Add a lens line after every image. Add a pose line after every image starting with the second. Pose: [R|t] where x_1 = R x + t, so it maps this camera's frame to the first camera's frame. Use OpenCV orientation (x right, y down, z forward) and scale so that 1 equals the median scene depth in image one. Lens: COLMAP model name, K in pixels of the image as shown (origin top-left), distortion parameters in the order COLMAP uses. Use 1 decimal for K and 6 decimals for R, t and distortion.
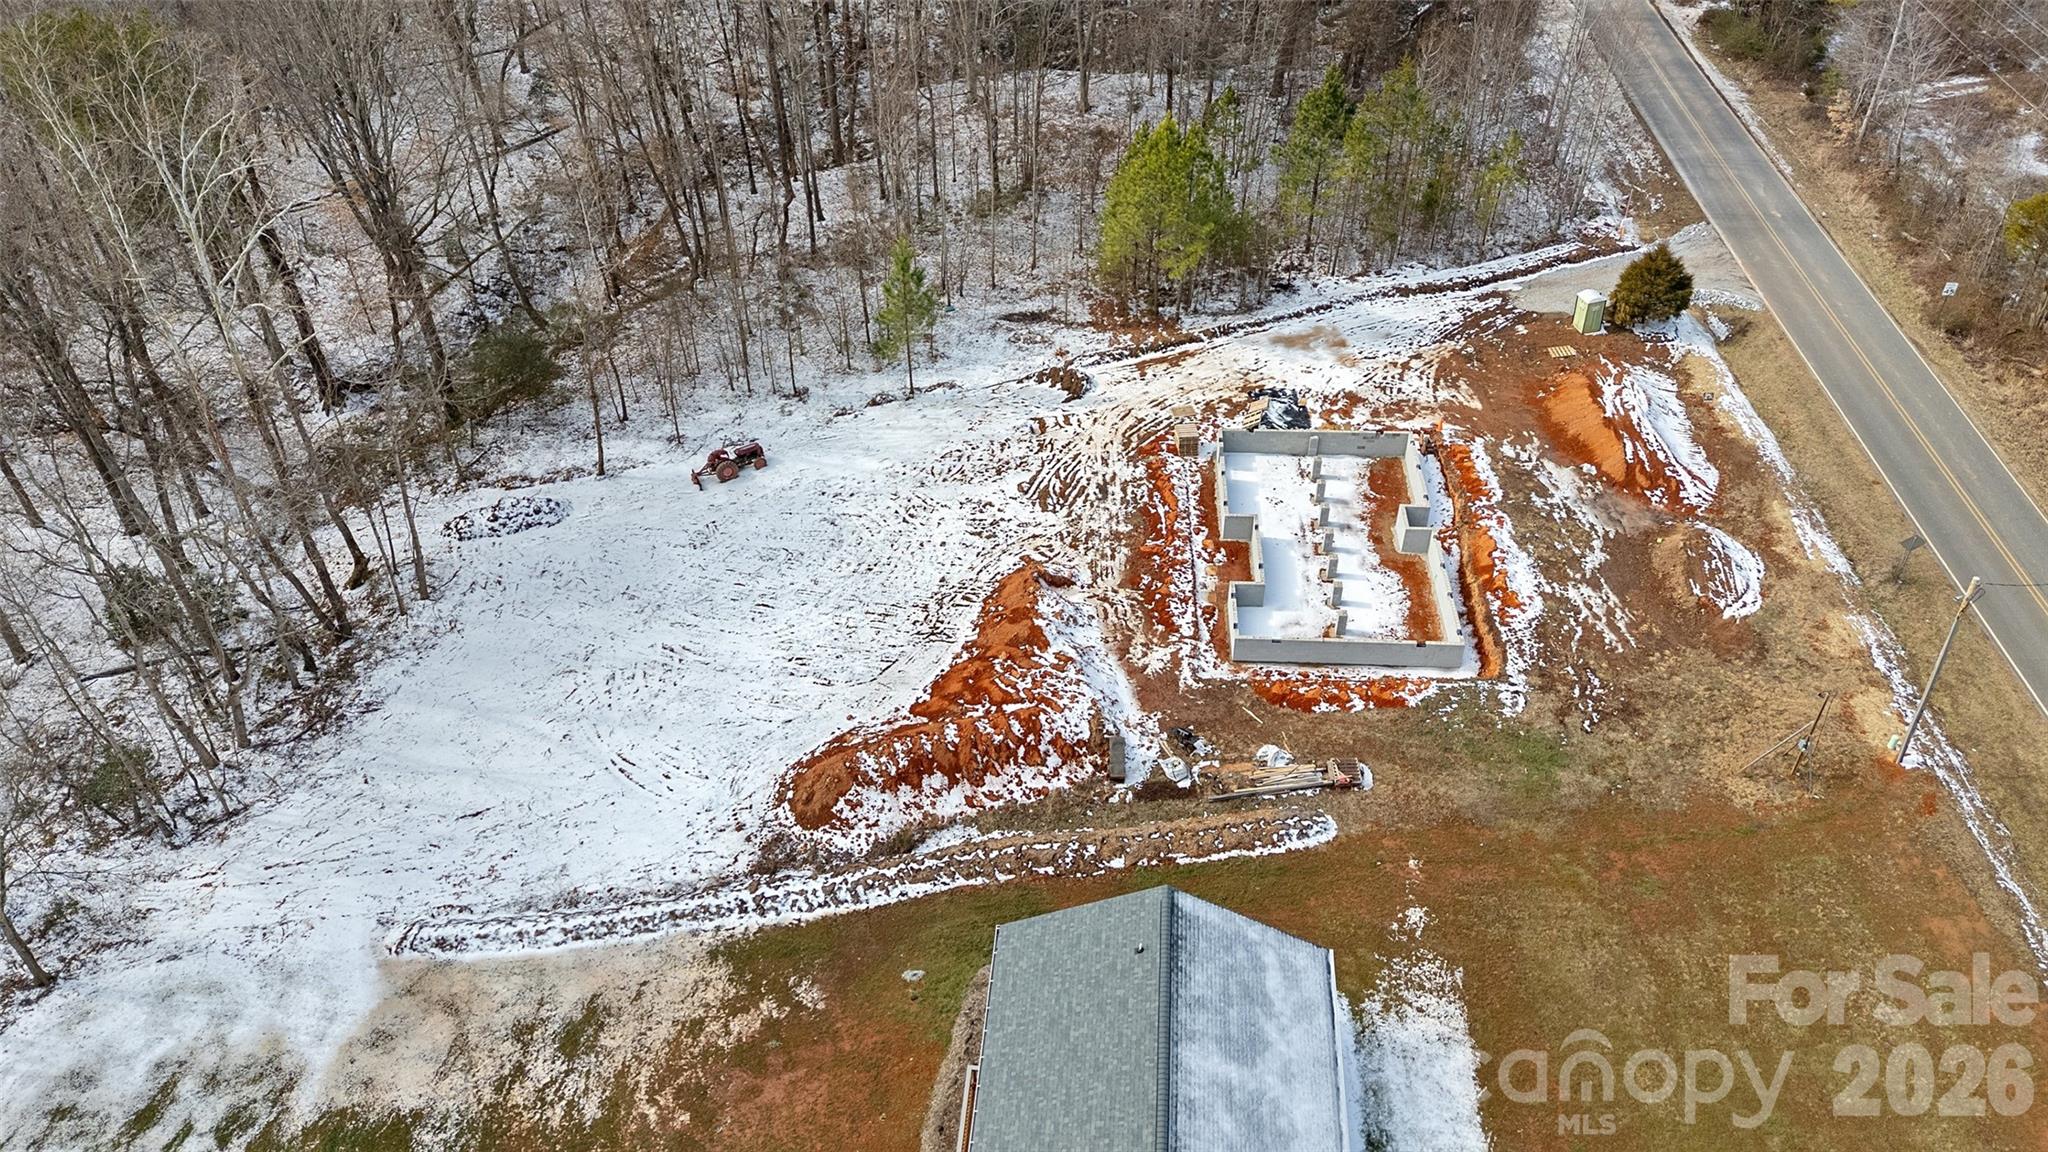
lens RADIAL K [[1497.6, 0, 1021.5], [0, 1497.6, 578.5], [0, 0, 1]] dist [0.099289, -0.124836]
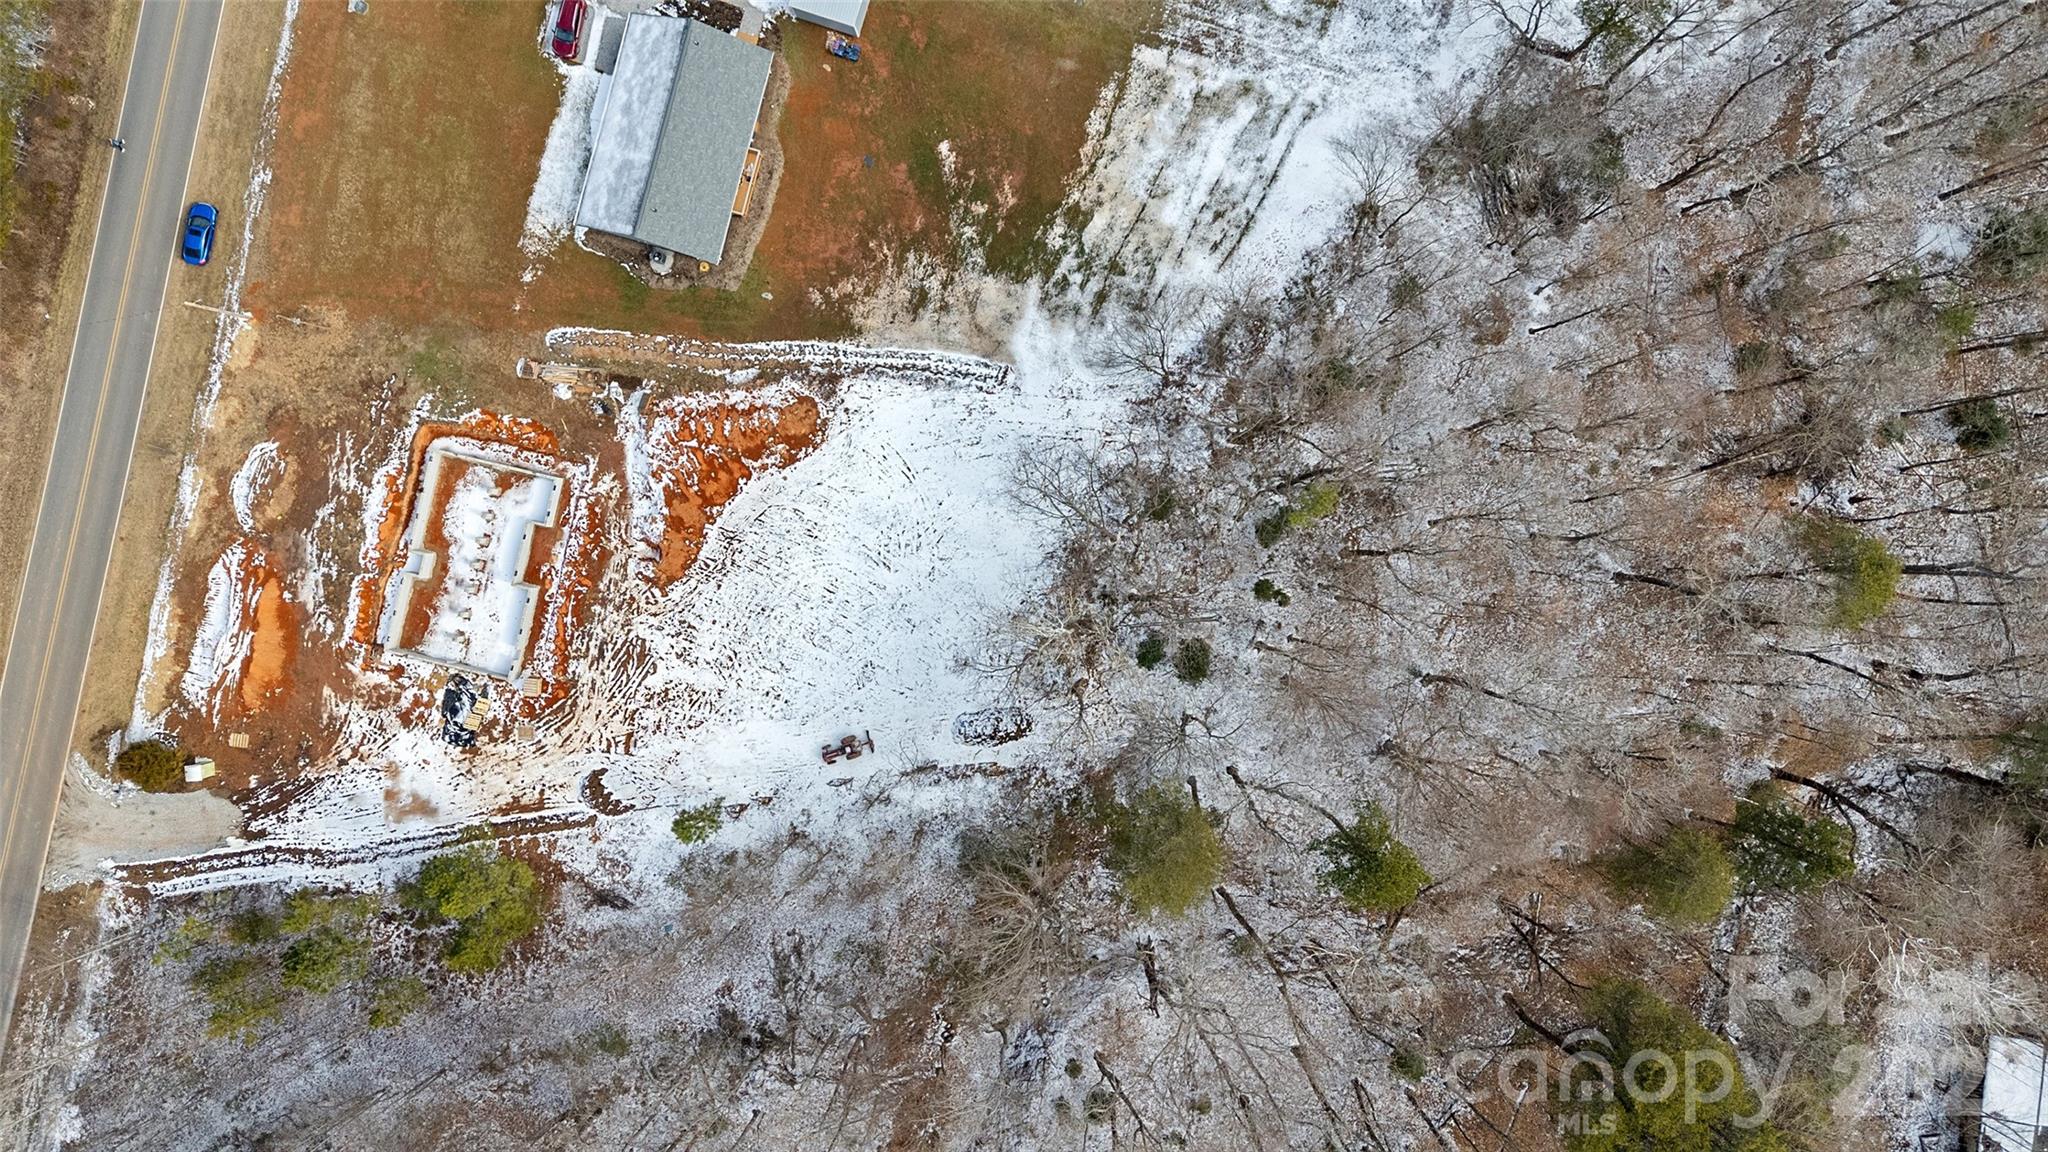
lens RADIAL K [[1494.3, 0, 1024.0], [0, 1494.3, 579.0], [0, 0, 1]] dist [0.086144, -0.076016]
pose [[-0.983261, -0.177597, 0.040704, -0.441845], [0.147257, -0.643033, 0.751548, -1.163762], [-0.107298, 0.744962, 0.658421, -0.115570]]
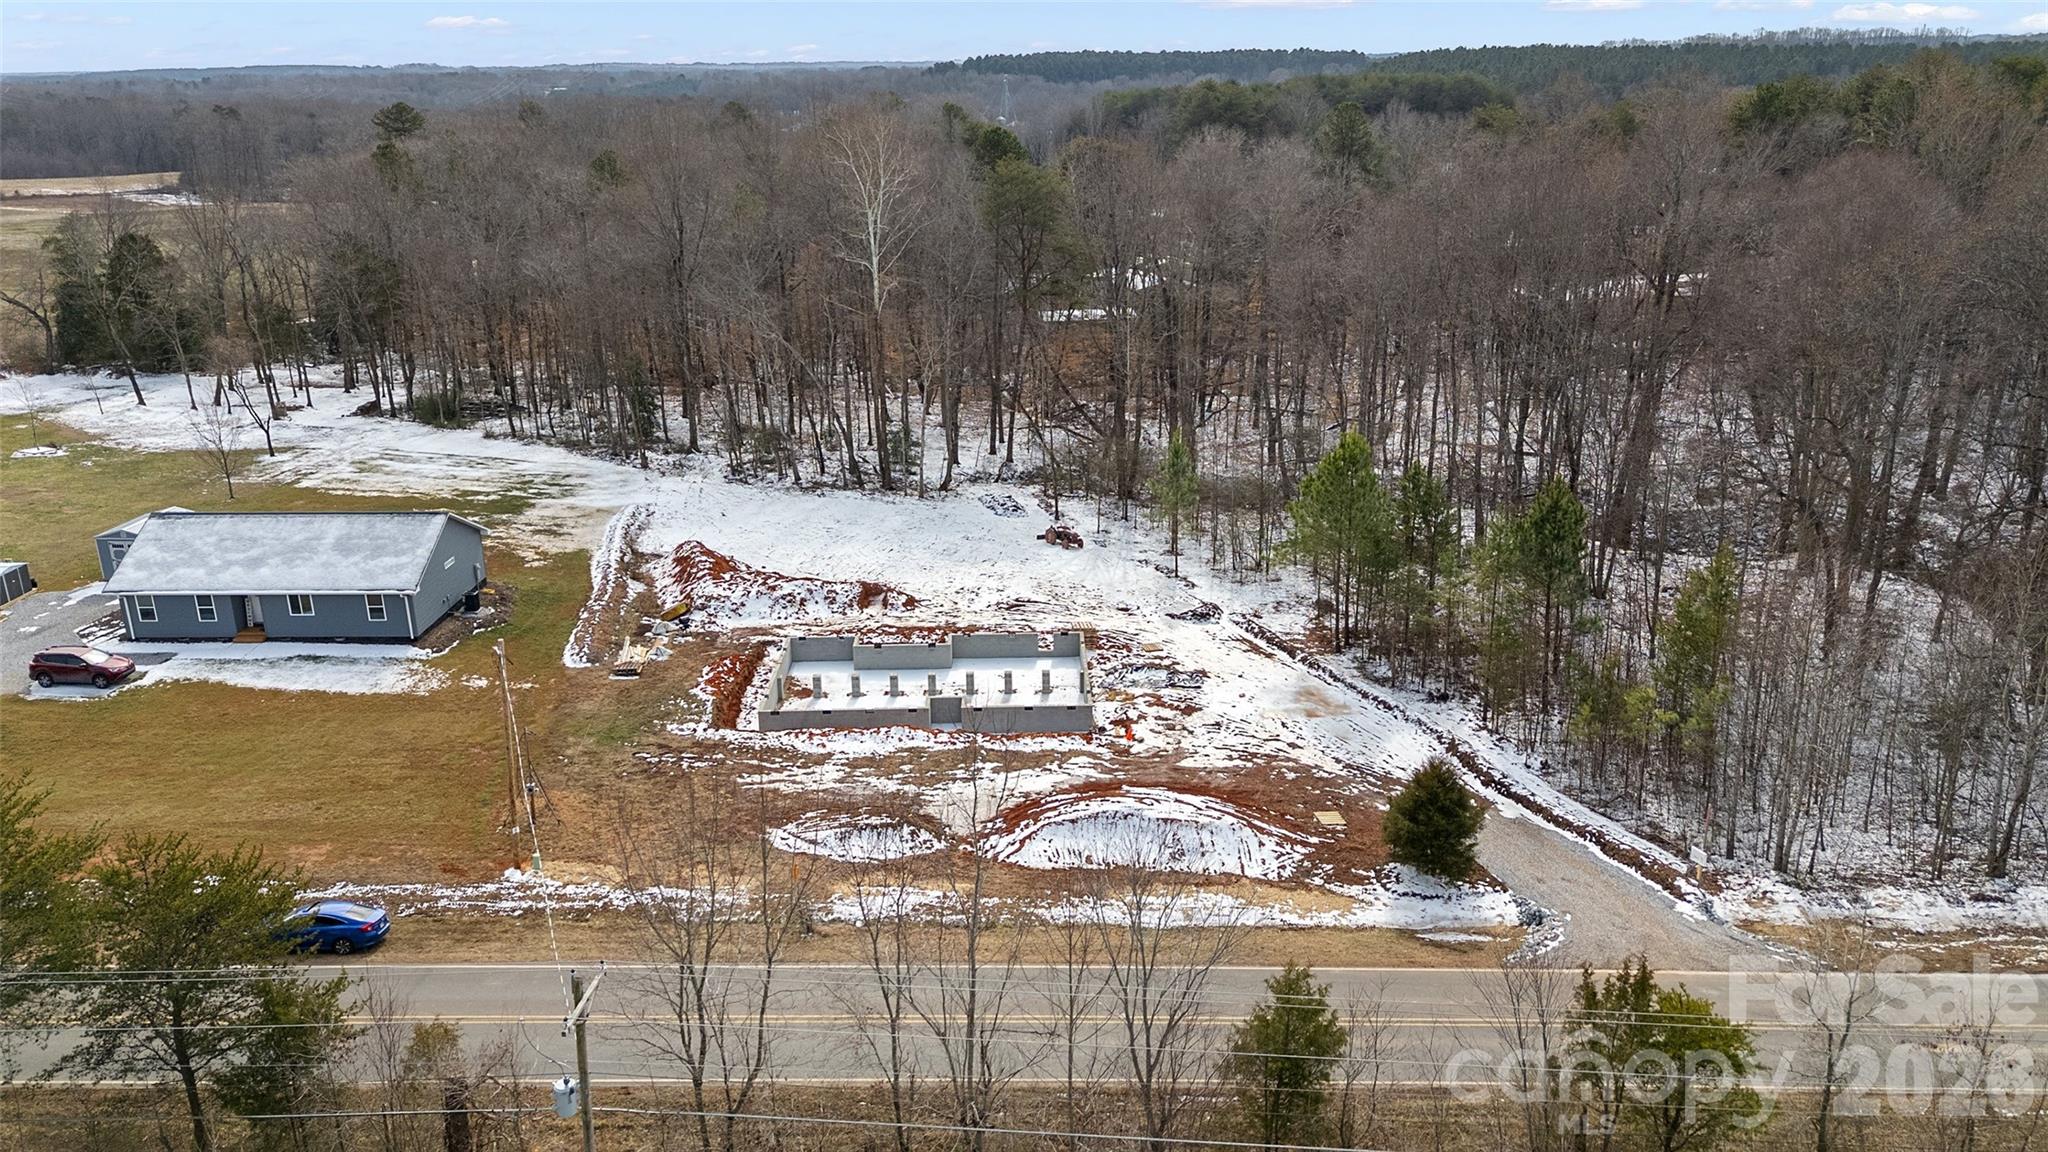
lens RADIAL K [[1495.7, 0, 1023.8], [0, 1495.7, 572.1], [0, 0, 1]] dist [0.081693, -0.083032]
pose [[0.061224, 0.331728, -0.941386, 1.180005], [-0.641235, 0.735846, 0.217596, -0.356511], [0.764898, 0.590328, 0.257767, 0.730470]]
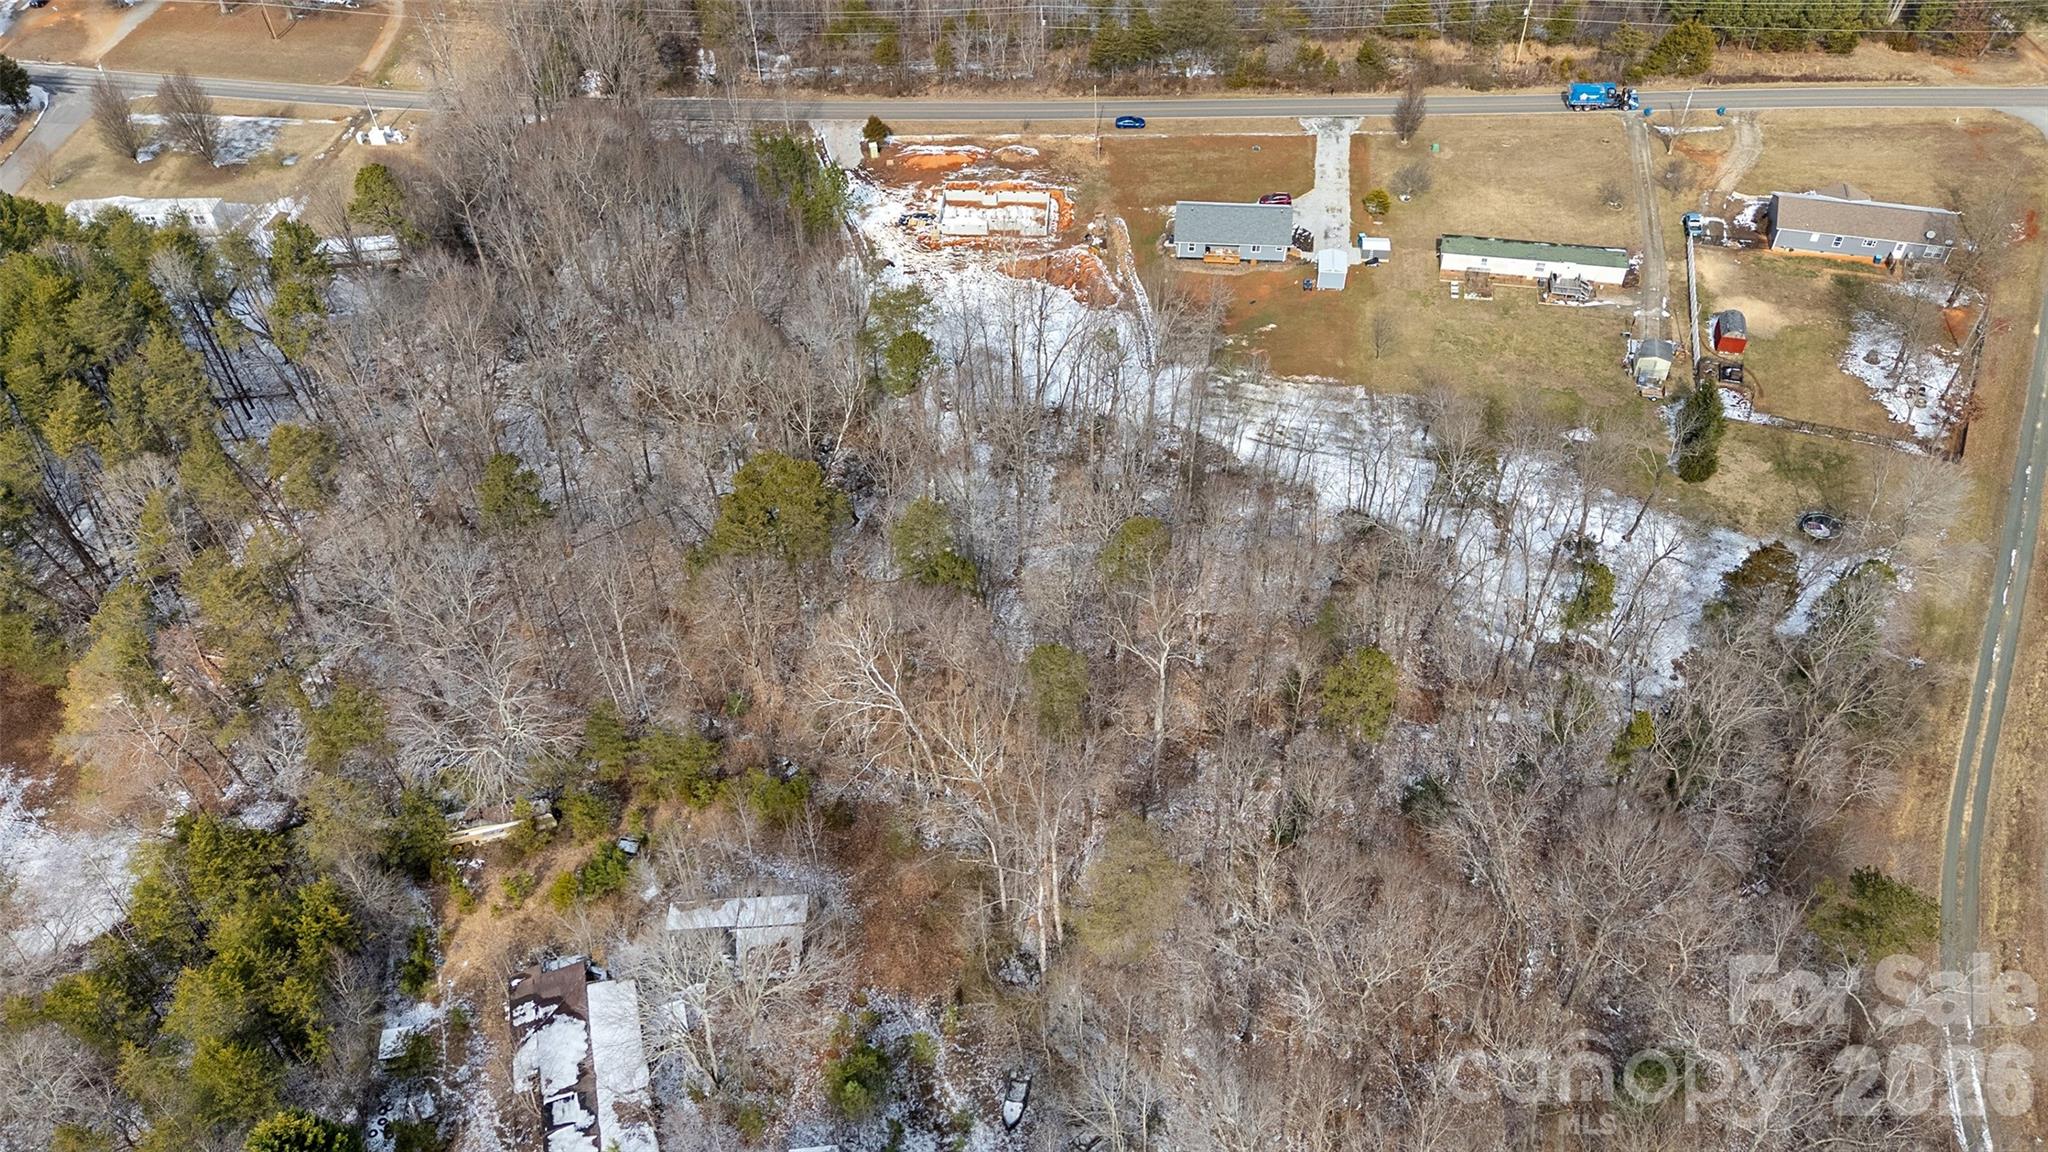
lens RADIAL K [[1494.3, 0, 1024.0], [0, 1494.3, 579.0], [0, 0, 1]] dist [0.086144, -0.076016]
pose [[0.008881, -0.681160, 0.732081, -2.568211], [0.658735, 0.554790, 0.508209, -1.136707], [-0.752323, 0.477734, 0.453631, -0.086808]]
